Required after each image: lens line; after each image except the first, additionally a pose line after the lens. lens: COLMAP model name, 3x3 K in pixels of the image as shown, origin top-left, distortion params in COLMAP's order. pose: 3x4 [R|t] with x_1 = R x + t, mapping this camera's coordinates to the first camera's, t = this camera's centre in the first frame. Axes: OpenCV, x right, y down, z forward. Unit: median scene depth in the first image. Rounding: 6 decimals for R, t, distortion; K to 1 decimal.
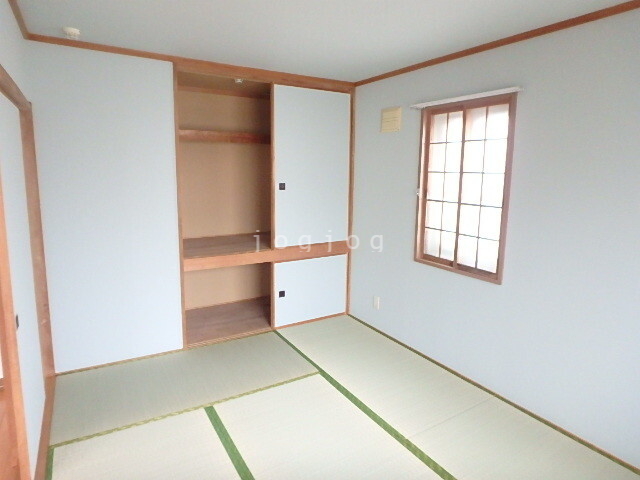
lens RADIAL K [[397.5, 0, 316.6], [0, 397.5, 237.8], [0, 0, 1]] dist [-0.009899, 0.004410]
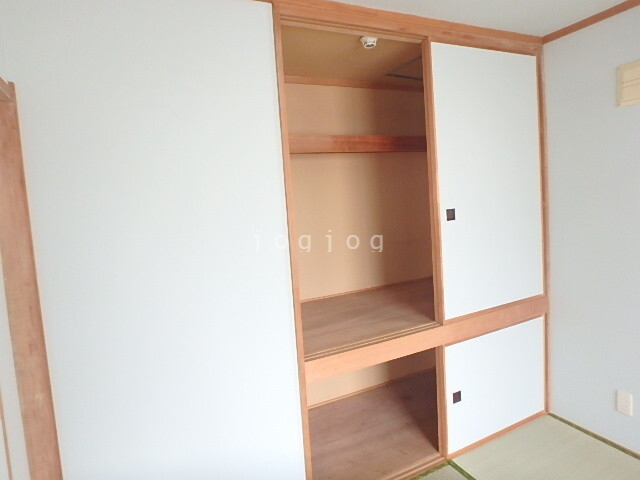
lens RADIAL K [[397.5, 0, 323.5], [0, 397.5, 239.3], [0, 0, 1]] dist [-0.009899, 0.004410]
pose [[0.992284, -0.074498, -0.099105, -0.207136], [0.067610, 0.995172, -0.071145, -0.061114], [0.103927, 0.063896, 0.992530, 0.386086]]
